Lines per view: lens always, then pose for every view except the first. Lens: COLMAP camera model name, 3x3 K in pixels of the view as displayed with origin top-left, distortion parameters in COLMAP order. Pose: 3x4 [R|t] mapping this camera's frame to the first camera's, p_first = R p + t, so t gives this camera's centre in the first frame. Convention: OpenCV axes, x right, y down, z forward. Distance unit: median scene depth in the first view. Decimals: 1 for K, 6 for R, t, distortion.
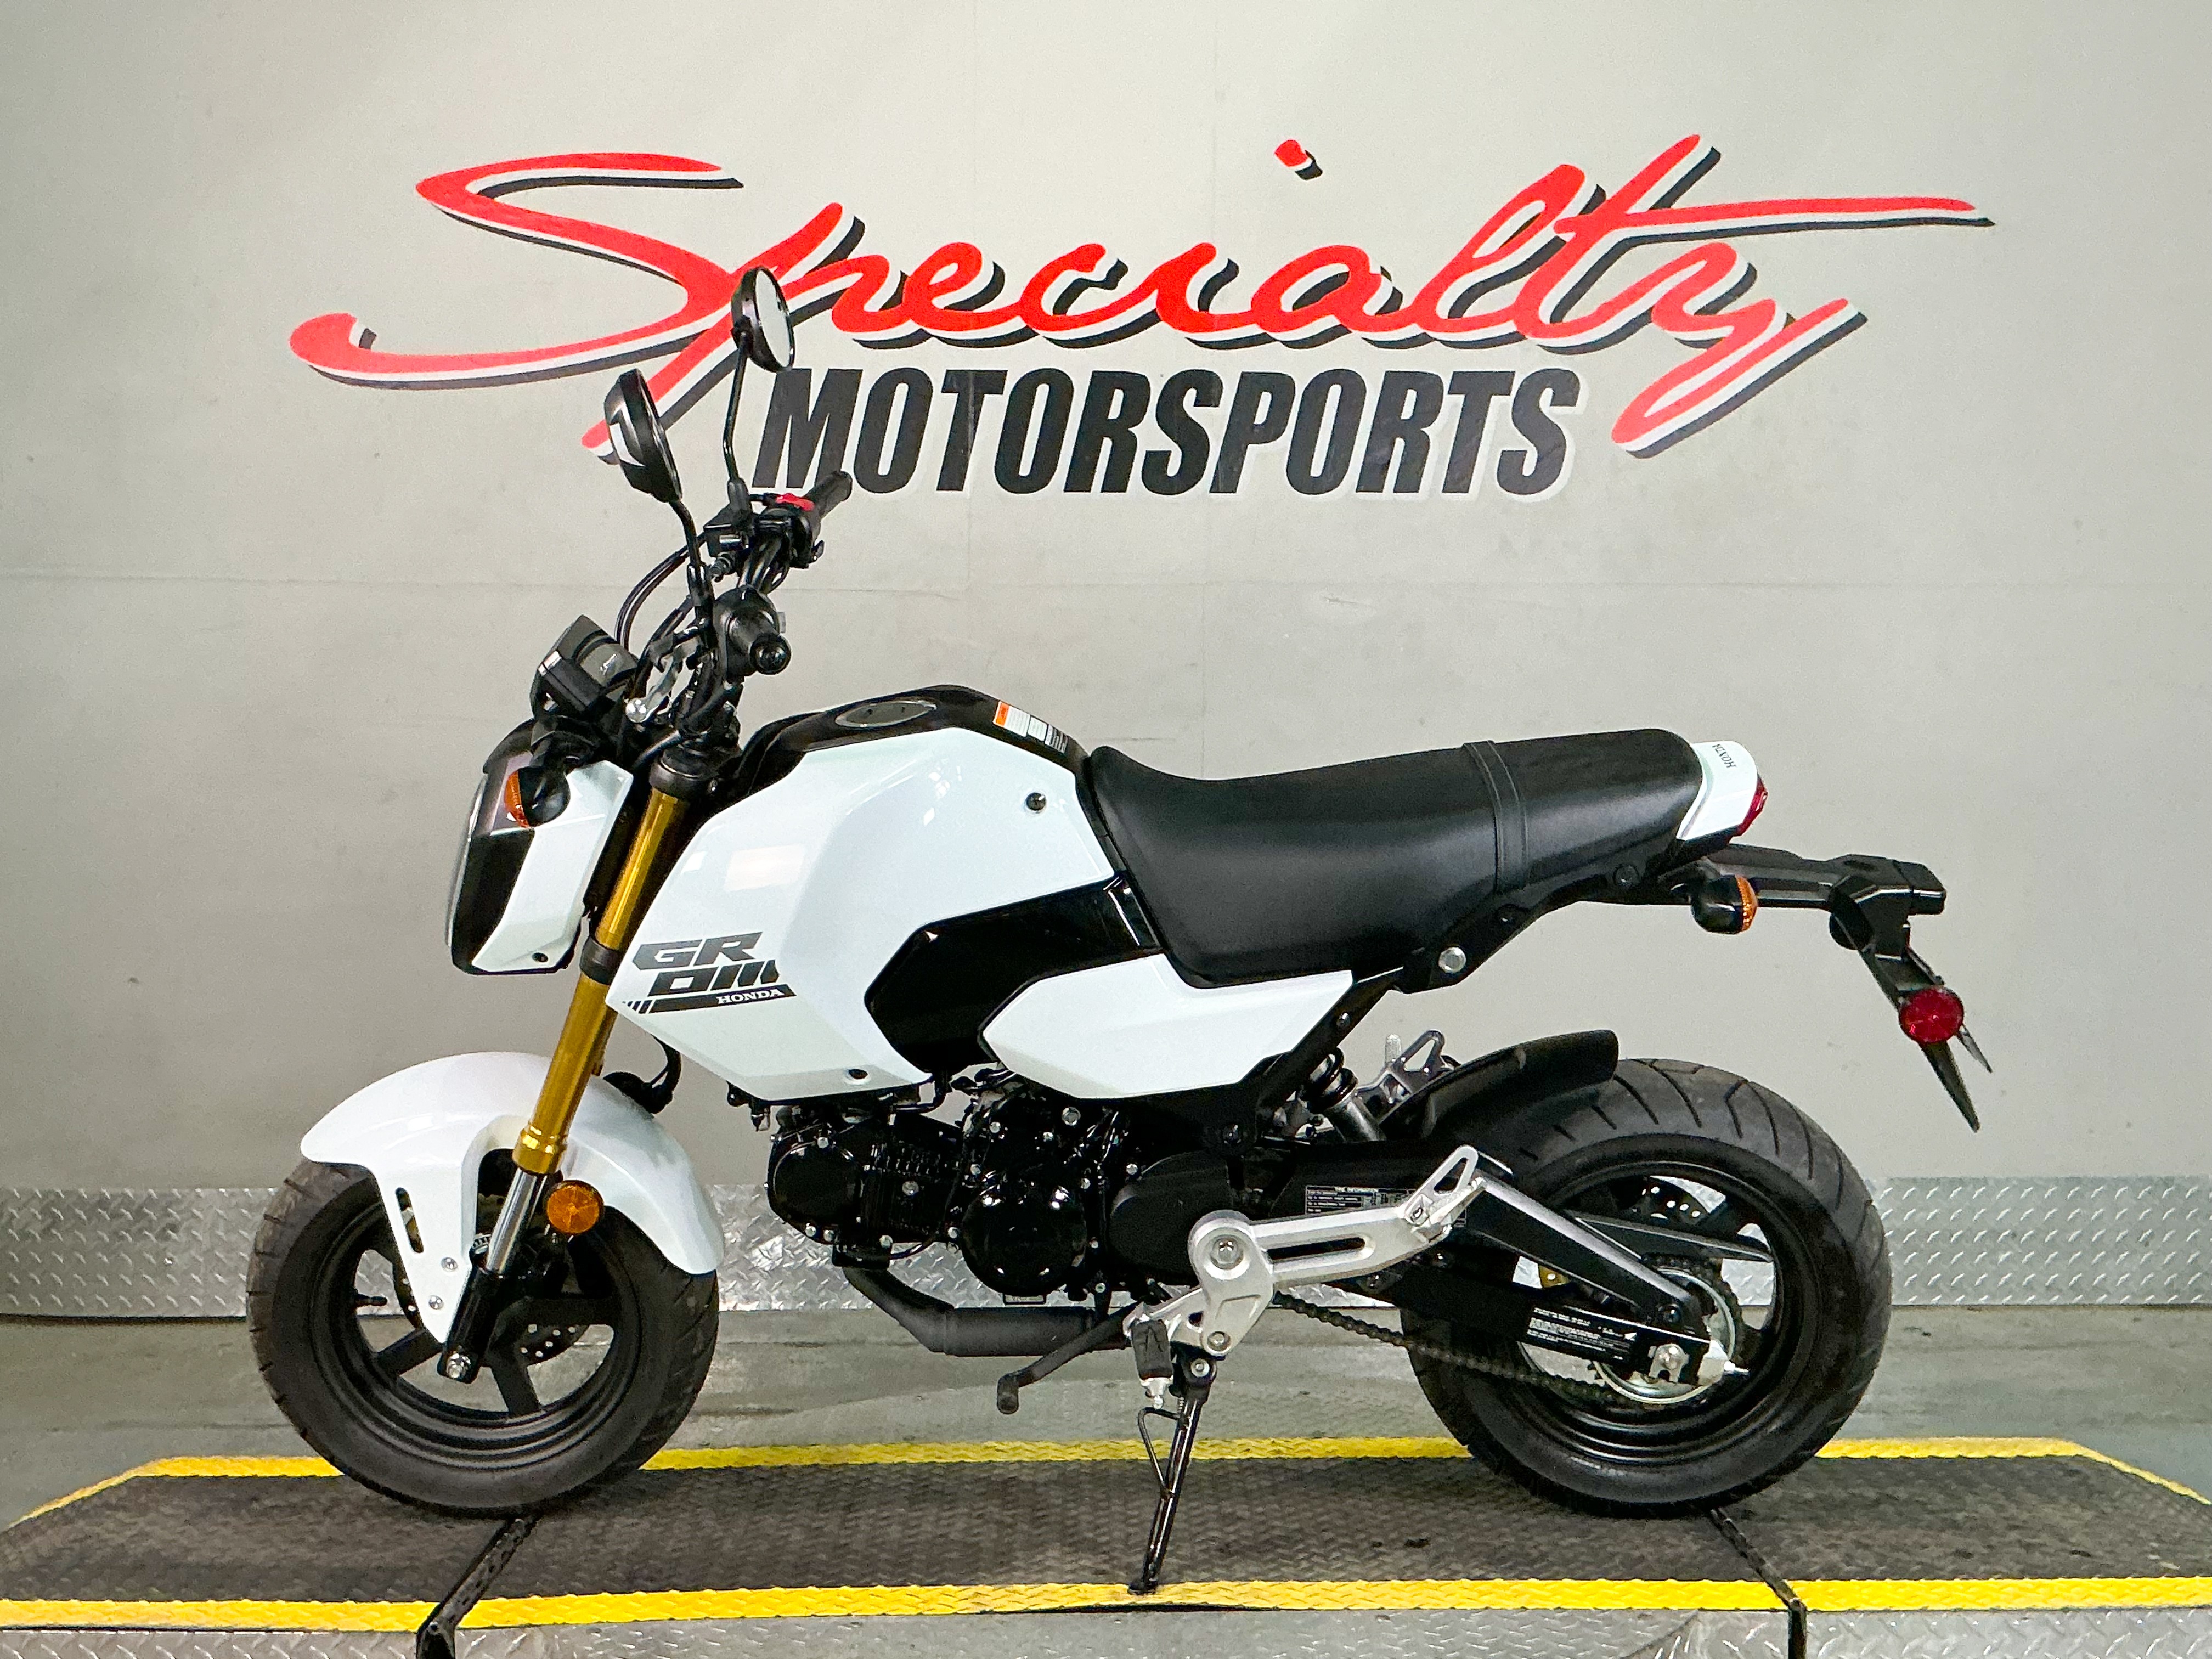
lens RADIAL K [[2568.3, 0, 1107.8], [0, 2568.3, 816.9], [0, 0, 1]] dist [0.069996, 0.000000]
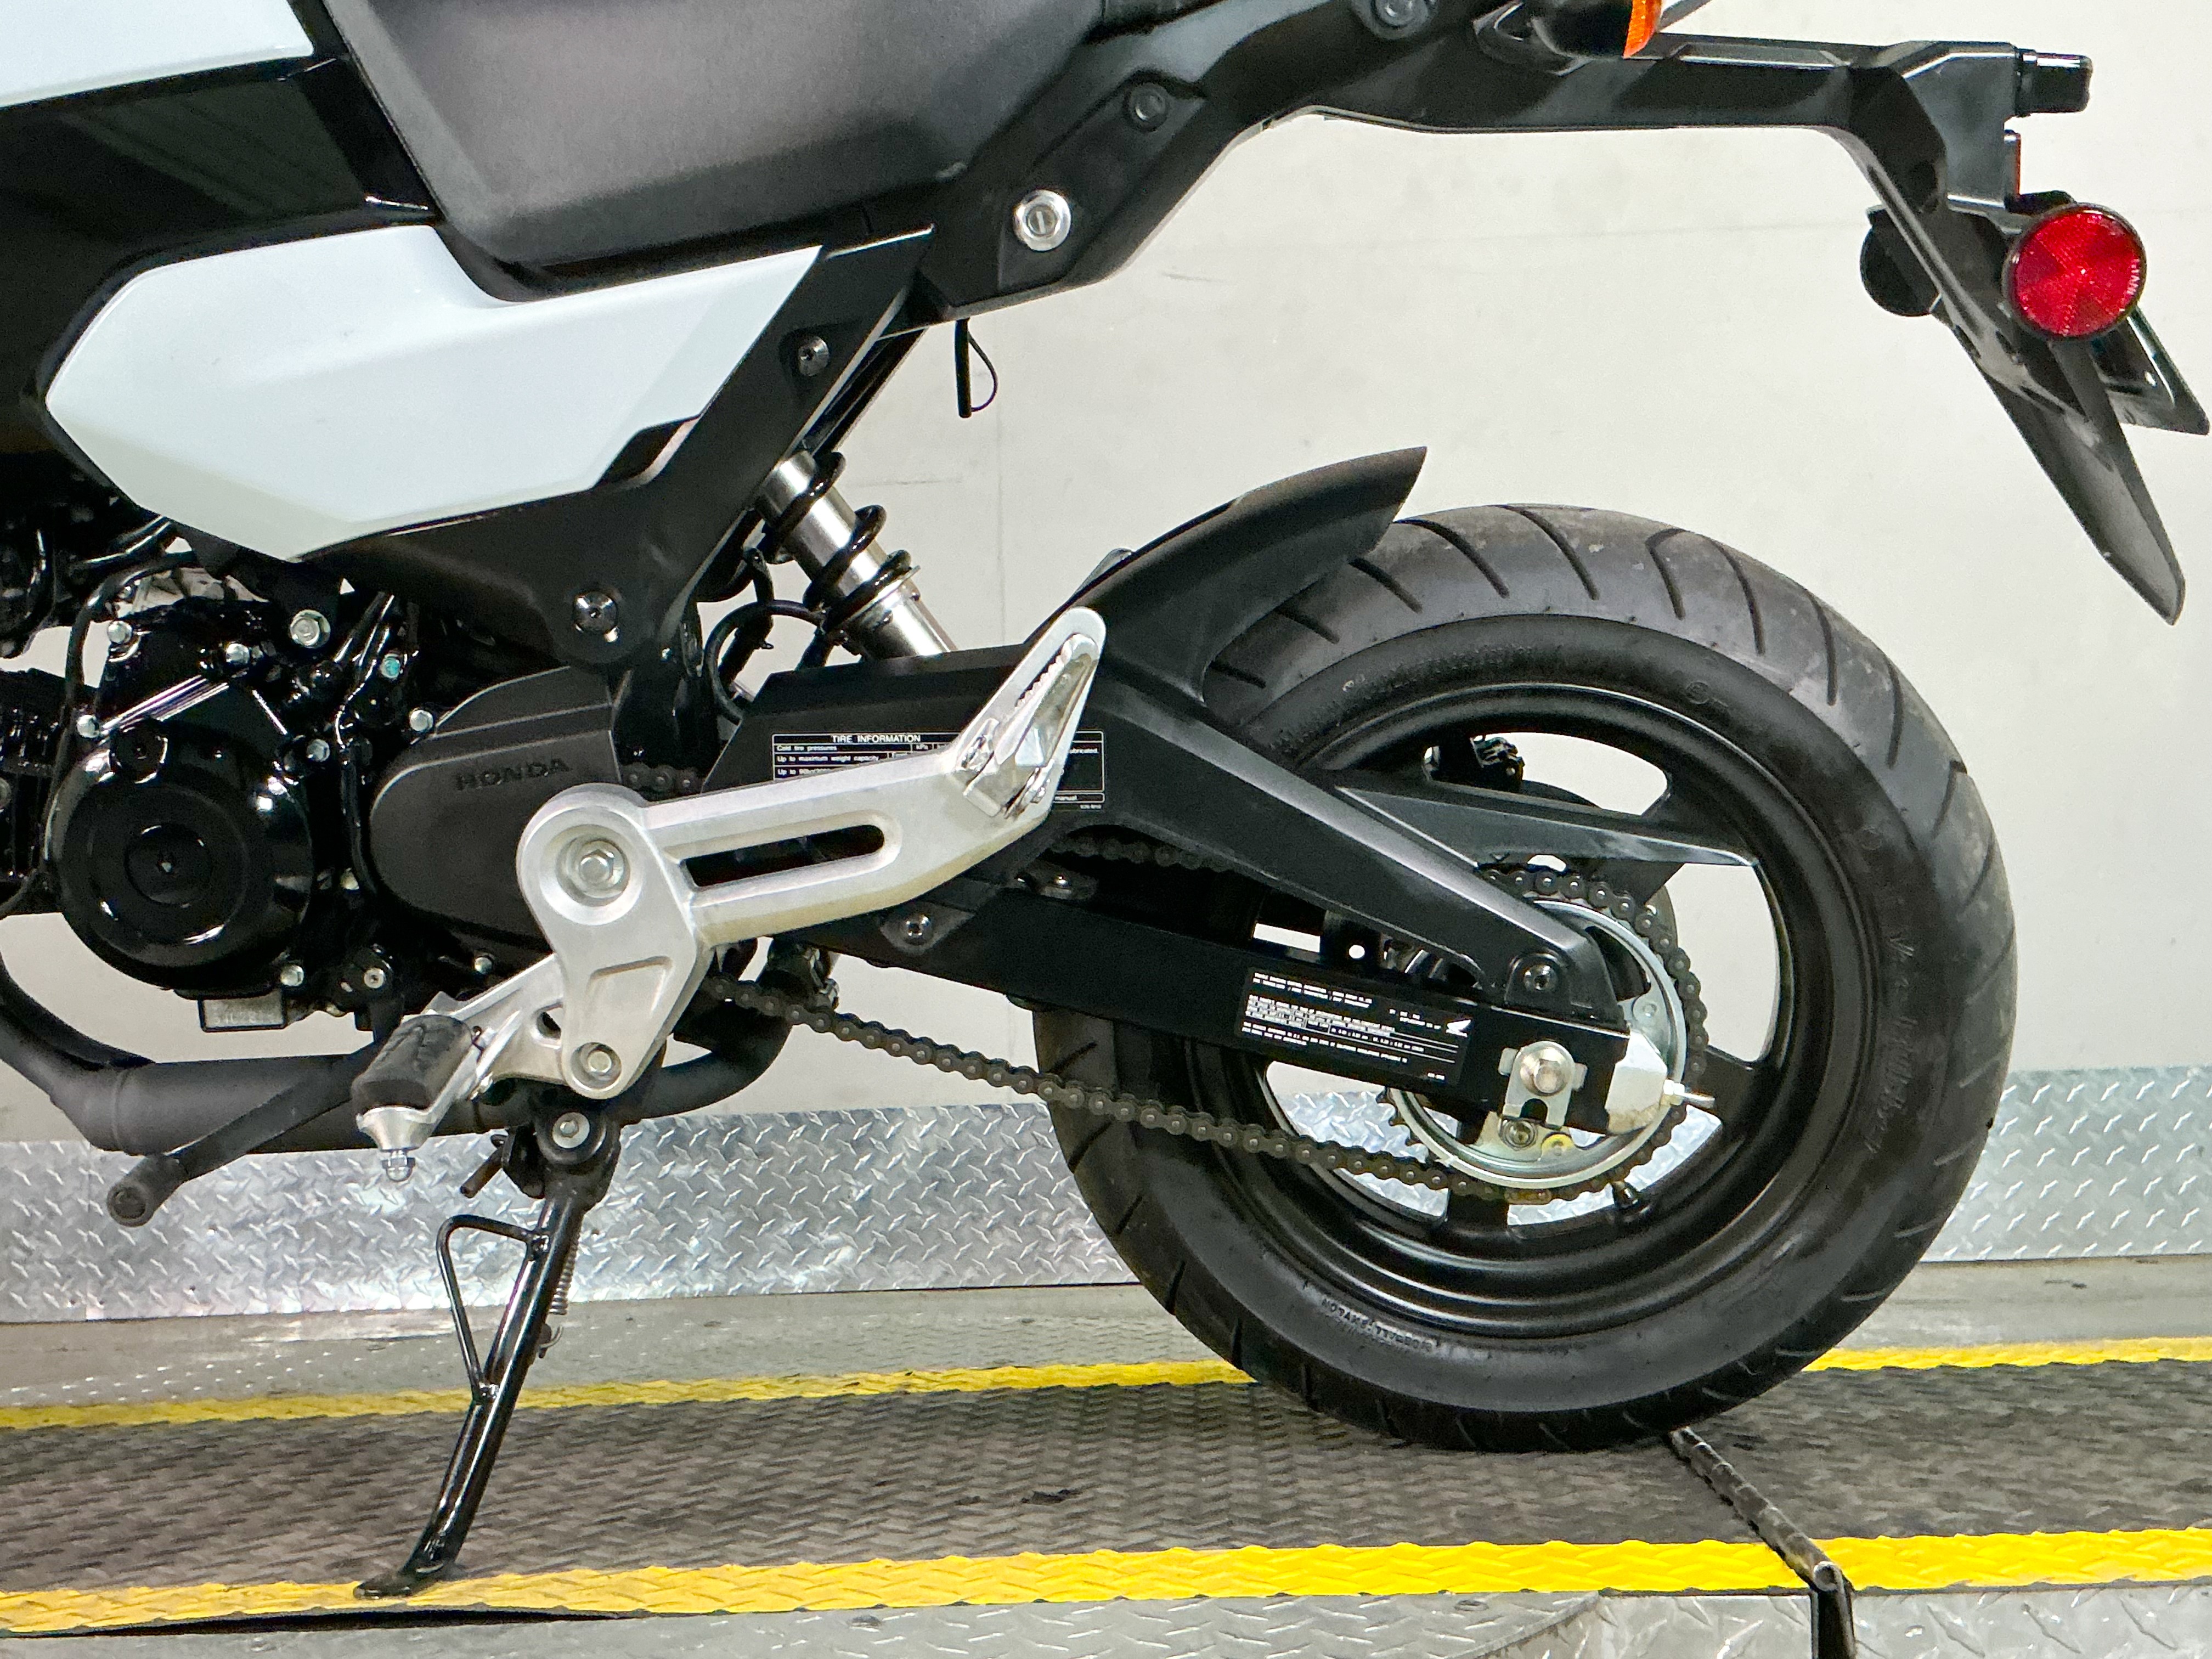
lens RADIAL K [[2514.8, 0, 1111.1], [0, 2514.8, 829.3], [0, 0, 1]] dist [0.073107, 0.000000]
pose [[0.998697, -0.031114, -0.040439, 0.093737], [0.028289, 0.997240, -0.068641, 0.115046], [0.042463, 0.067408, 0.996822, 0.316188]]
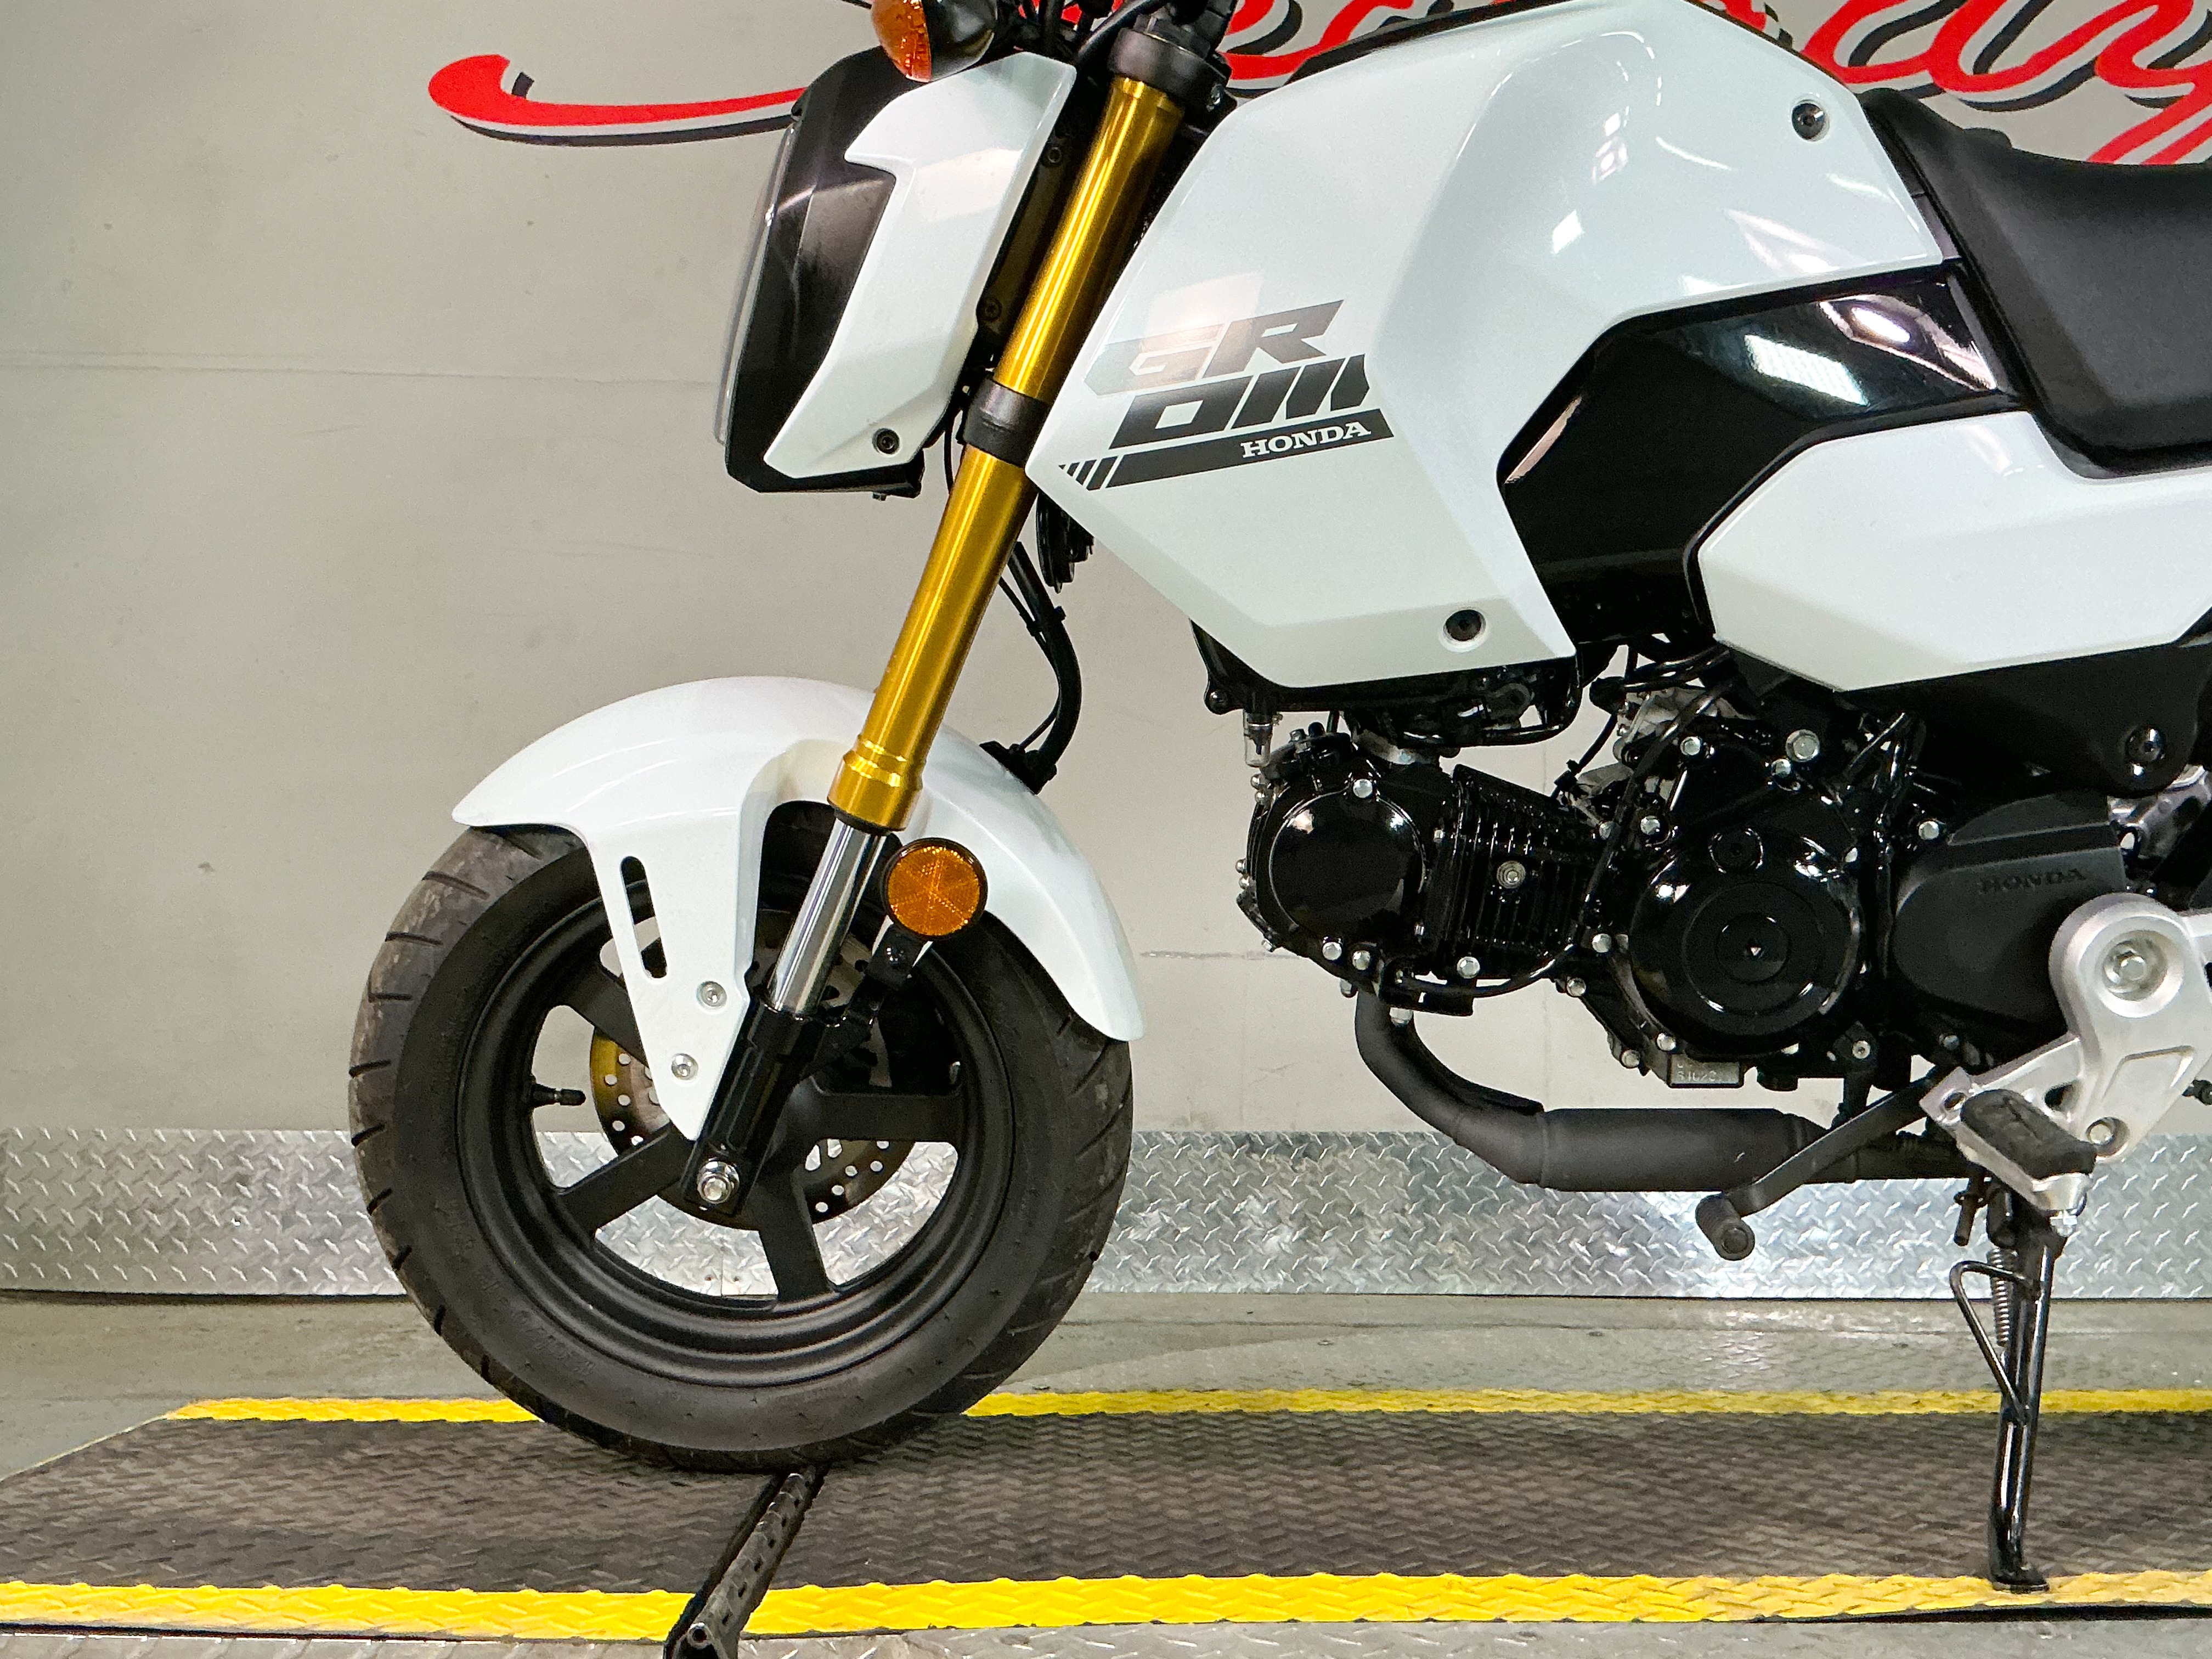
lens RADIAL K [[2279.7, 0, 1110.7], [0, 2279.7, 810.8], [0, 0, 1]] dist [0.047392, 0.000000]
pose [[0.999962, 0.008246, 0.002921, -0.100978], [-0.007962, 0.996200, -0.086733, 0.105447], [-0.003625, 0.086707, 0.996227, 0.297409]]
